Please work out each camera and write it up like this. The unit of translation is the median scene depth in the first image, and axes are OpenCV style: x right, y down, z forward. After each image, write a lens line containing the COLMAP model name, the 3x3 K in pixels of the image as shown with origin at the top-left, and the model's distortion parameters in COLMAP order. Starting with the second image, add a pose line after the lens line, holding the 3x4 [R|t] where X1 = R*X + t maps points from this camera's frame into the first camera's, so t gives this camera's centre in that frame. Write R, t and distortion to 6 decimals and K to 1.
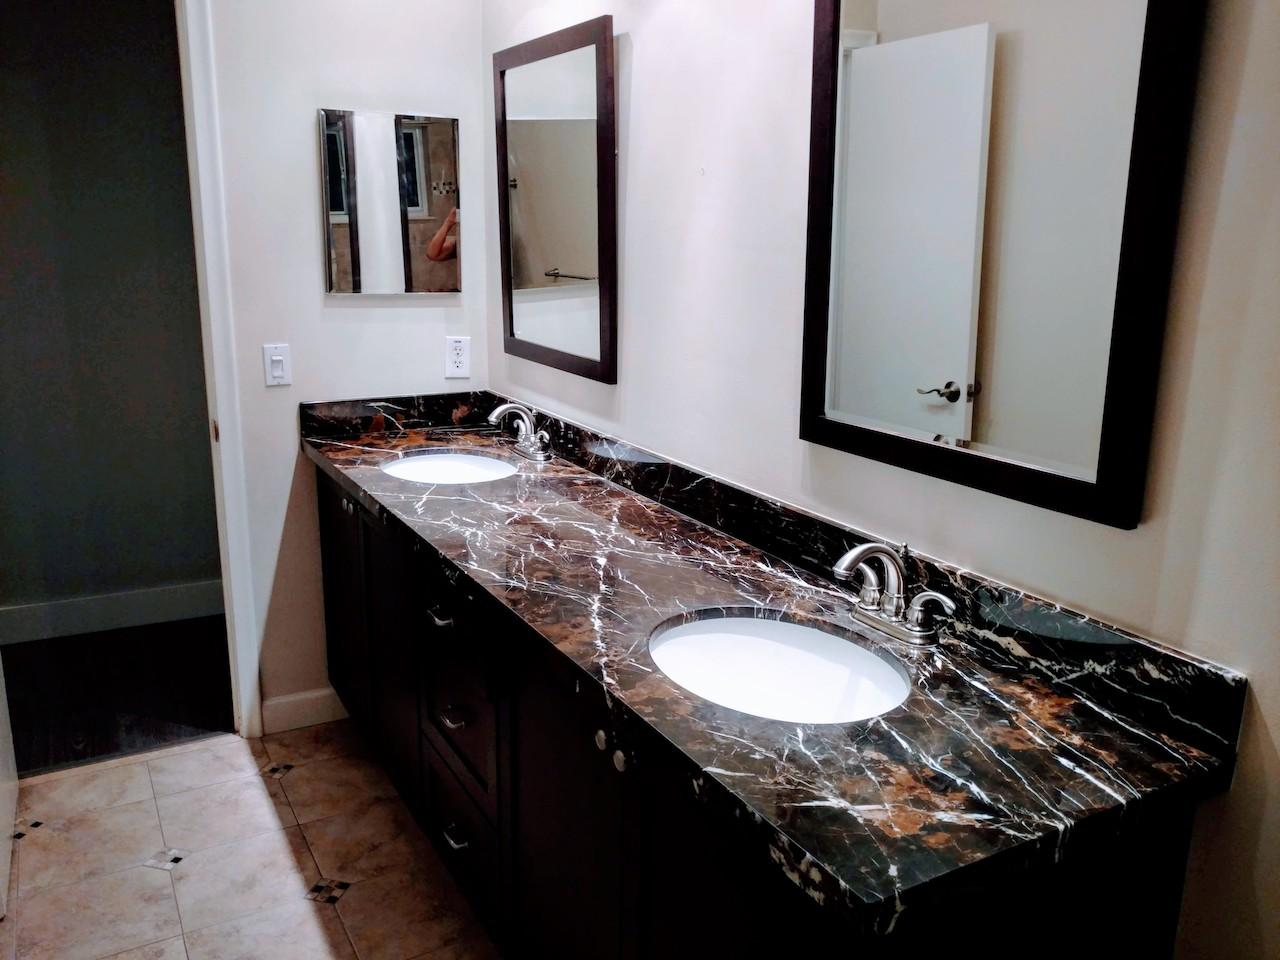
lens RADIAL K [[1023.6, 0, 638.2], [0, 1023.6, 472.7], [0, 0, 1]] dist [0.014298, -0.004055]
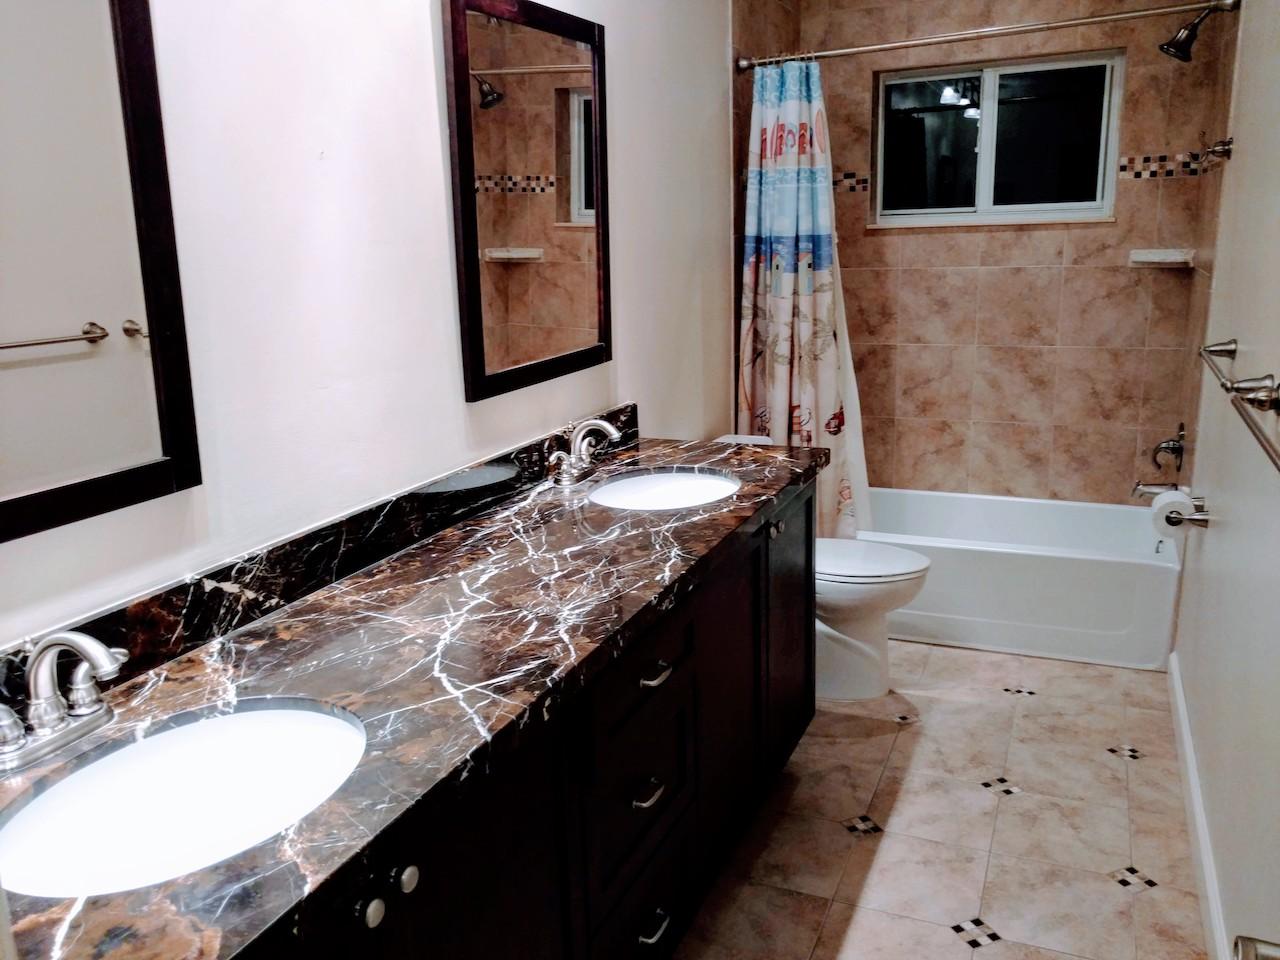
lens RADIAL K [[1023.6, 0, 638.2], [0, 1023.6, 472.7], [0, 0, 1]] dist [0.014298, -0.004055]
pose [[-0.597534, -0.185035, 0.780202, -0.828716], [0.202022, 0.906882, 0.369801, -0.334984], [-0.775977, 0.378587, -0.504512, 1.393985]]
